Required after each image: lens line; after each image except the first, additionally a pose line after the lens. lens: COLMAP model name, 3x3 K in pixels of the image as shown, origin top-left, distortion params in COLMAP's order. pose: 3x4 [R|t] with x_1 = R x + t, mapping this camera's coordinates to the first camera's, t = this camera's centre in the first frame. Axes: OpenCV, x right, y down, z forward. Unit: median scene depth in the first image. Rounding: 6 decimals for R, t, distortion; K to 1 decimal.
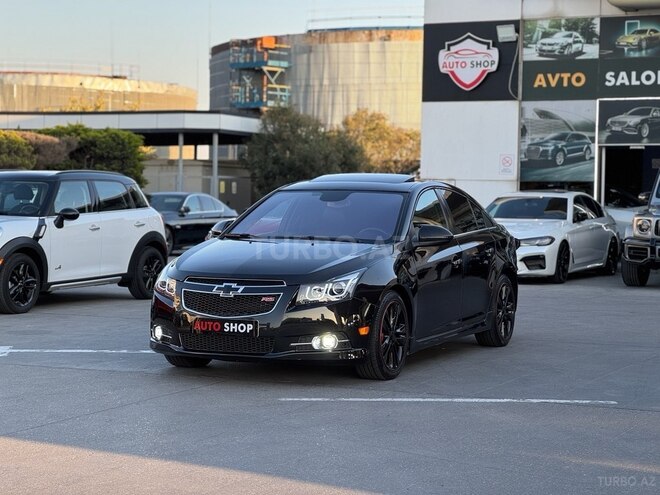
lens RADIAL K [[1477.1, 0, 308.8], [0, 1477.1, 246.8], [0, 0, 1]] dist [0.230467, 0.000000]
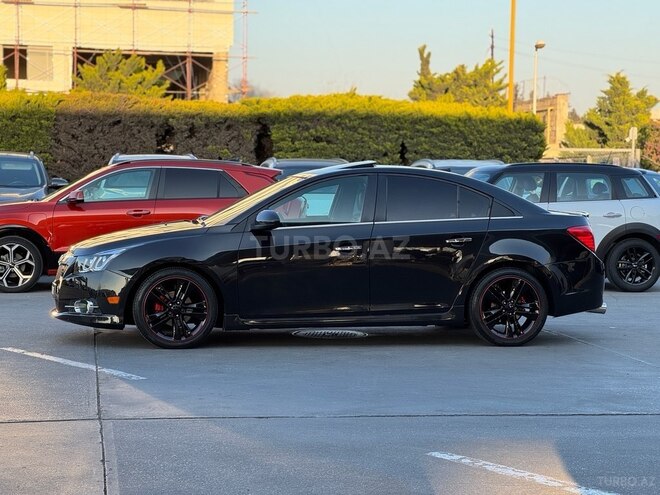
lens RADIAL K [[1477.1, 0, 319.9], [0, 1477.1, 236.3], [0, 0, 1]] dist [0.230467, 0.000000]
pose [[0.568302, 0.030407, -0.822258, 0.404911], [-0.036313, 0.999270, 0.011856, -0.004090], [0.822019, 0.023121, 0.568991, 0.187015]]
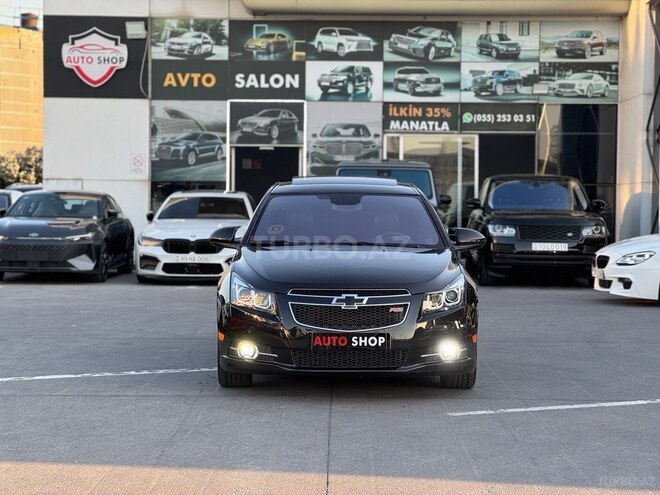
lens RADIAL K [[1477.1, 0, 323.4], [0, 1477.1, 244.3], [0, 0, 1]] dist [0.230467, 0.000000]
pose [[0.904461, -0.022455, 0.425964, -0.179350], [0.022473, 0.999735, 0.004983, -0.004605], [-0.425963, 0.005065, 0.904726, 0.062569]]
